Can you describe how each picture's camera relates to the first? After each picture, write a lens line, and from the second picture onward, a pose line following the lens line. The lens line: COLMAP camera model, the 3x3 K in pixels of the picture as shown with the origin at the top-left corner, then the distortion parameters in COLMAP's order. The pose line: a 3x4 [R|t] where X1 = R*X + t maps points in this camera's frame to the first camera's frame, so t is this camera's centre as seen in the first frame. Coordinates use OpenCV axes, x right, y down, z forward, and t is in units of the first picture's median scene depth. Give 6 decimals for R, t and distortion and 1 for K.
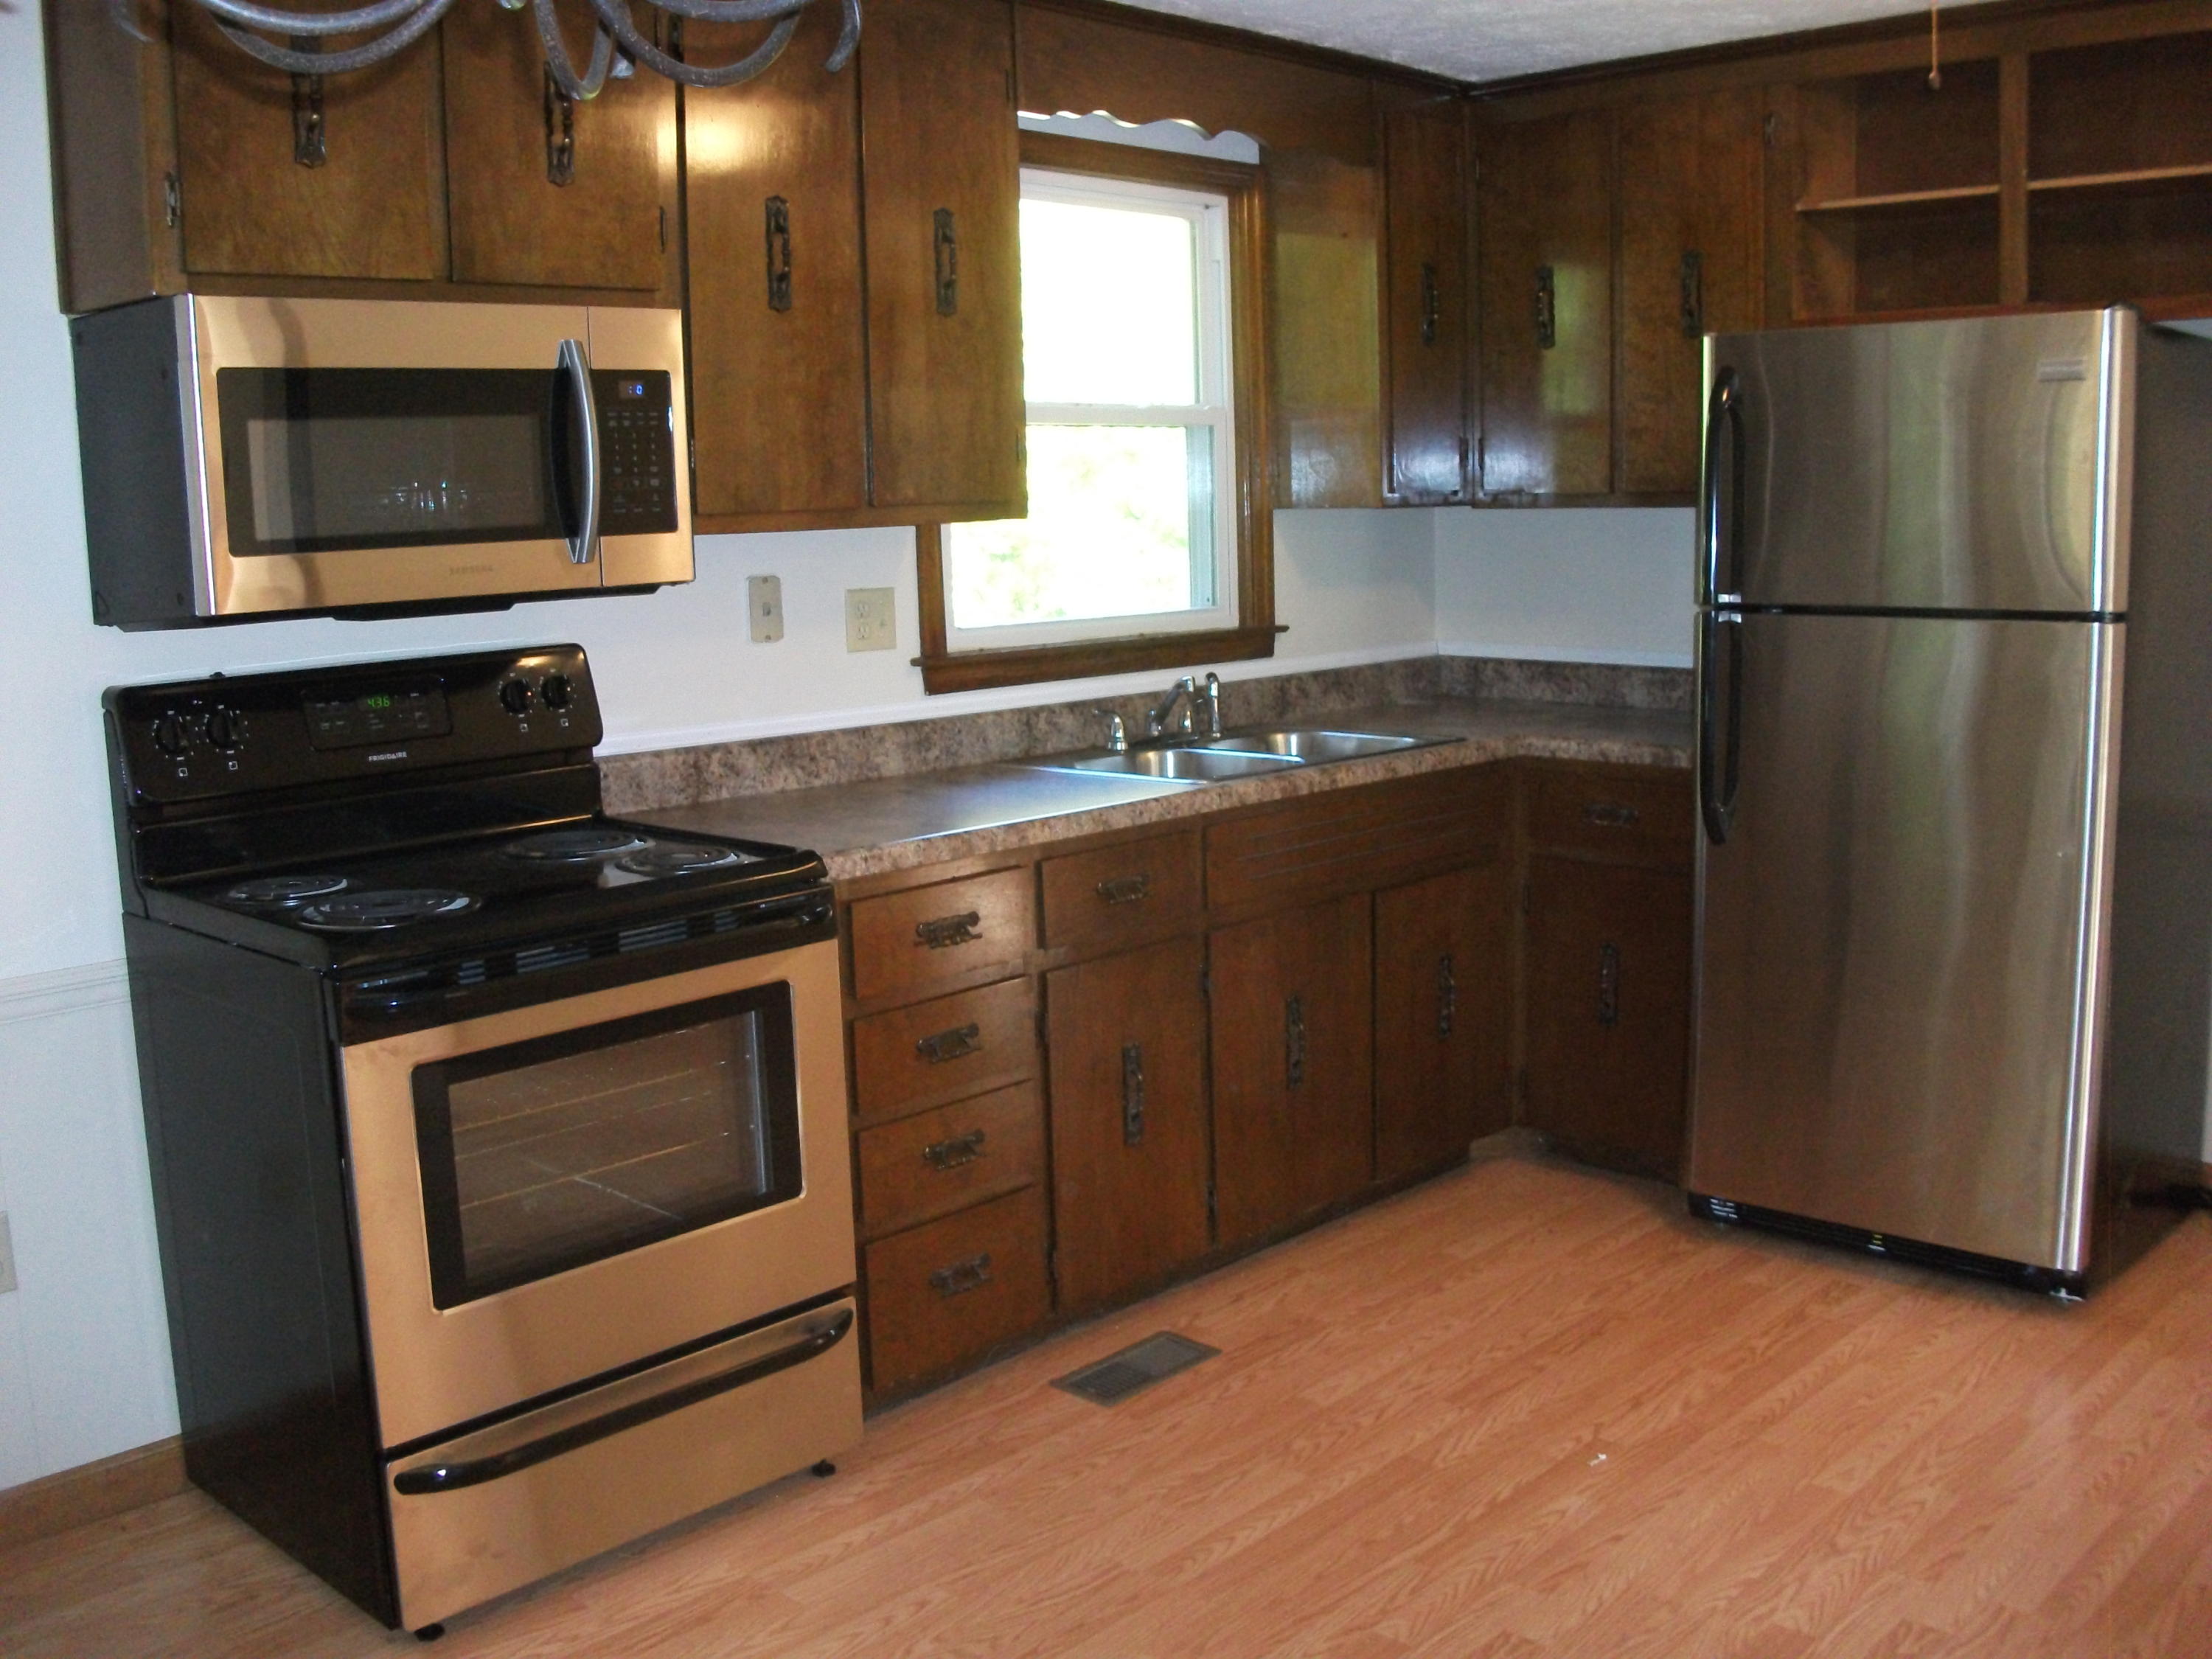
lens RADIAL K [[2120.1, 0, 1066.2], [0, 2120.1, 827.9], [0, 0, 1]] dist [-0.139105, 0.068553]
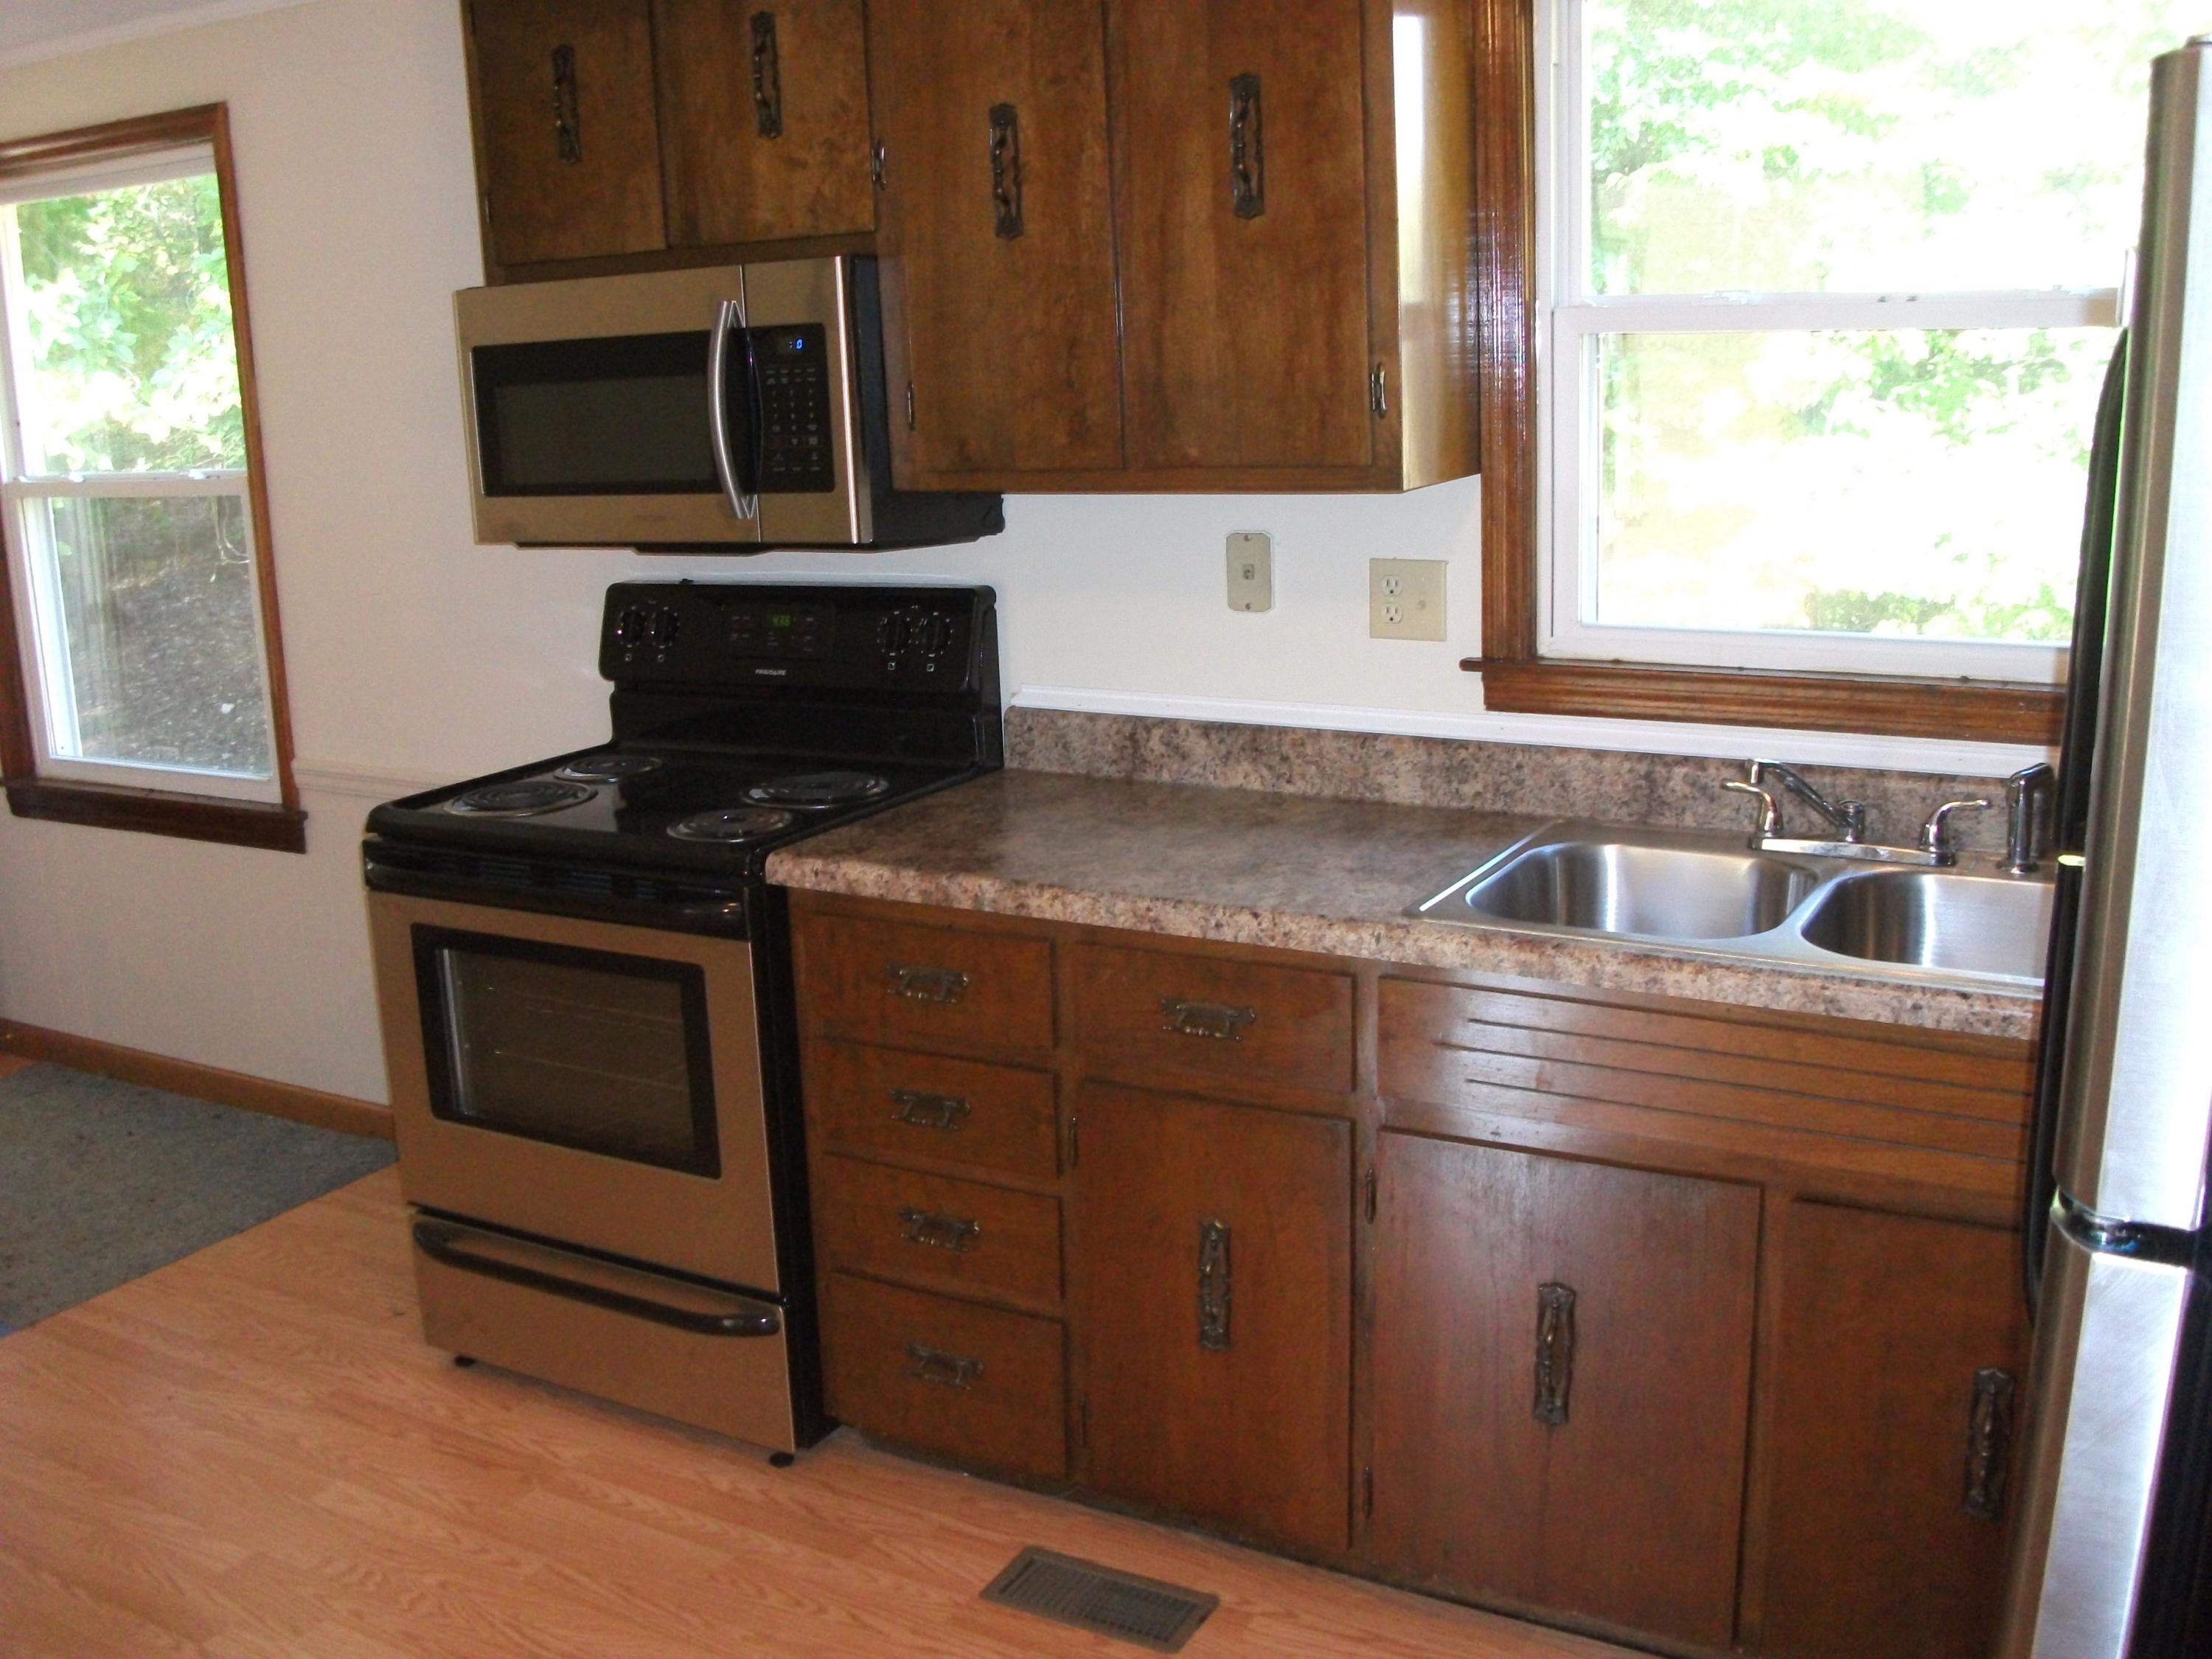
lens RADIAL K [[2120.1, 0, 1066.2], [0, 2120.1, 827.9], [0, 0, 1]] dist [-0.139105, 0.068553]
pose [[0.240738, 0.236208, -0.941409, 0.704939], [-0.117725, 0.969880, 0.213247, -0.189499], [0.963424, 0.059491, 0.261294, 0.776479]]
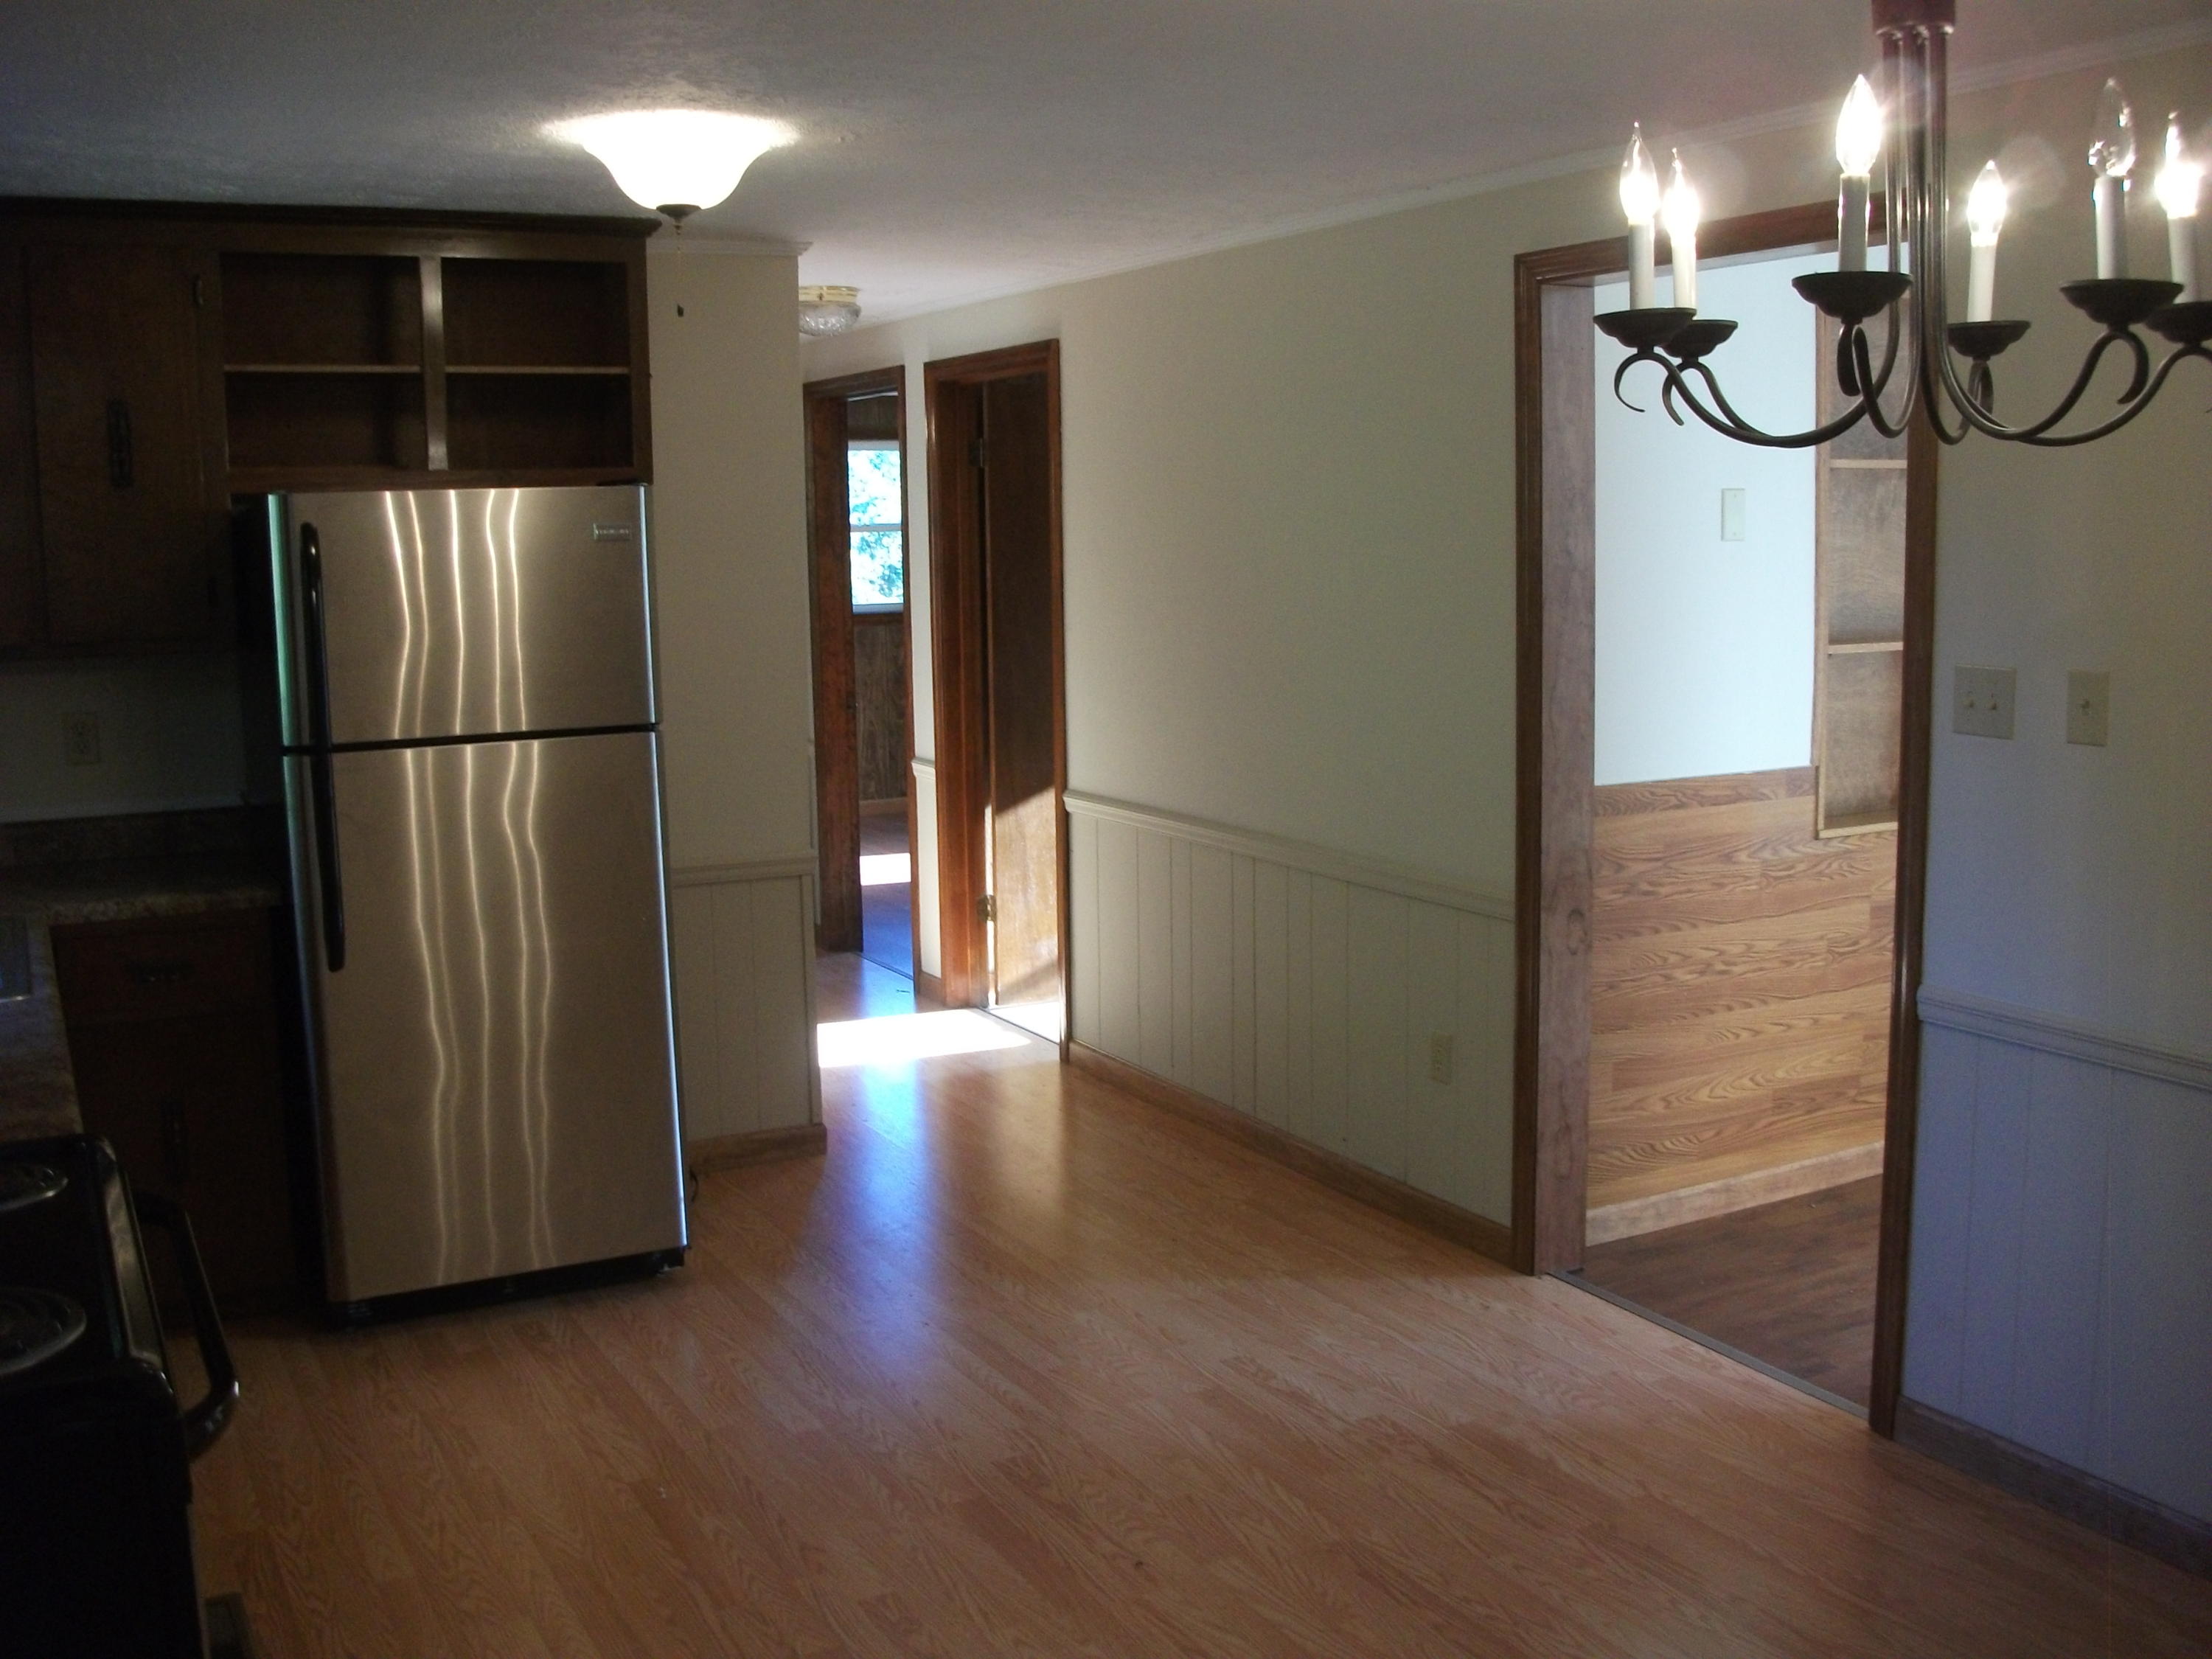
lens RADIAL K [[2120.1, 0, 1066.2], [0, 2120.1, 827.9], [0, 0, 1]] dist [-0.139105, 0.068553]
pose [[0.310817, -0.110094, 0.944072, -0.641064], [0.156341, 0.985662, 0.063472, -0.082537], [-0.937524, 0.127869, 0.323573, 0.343544]]
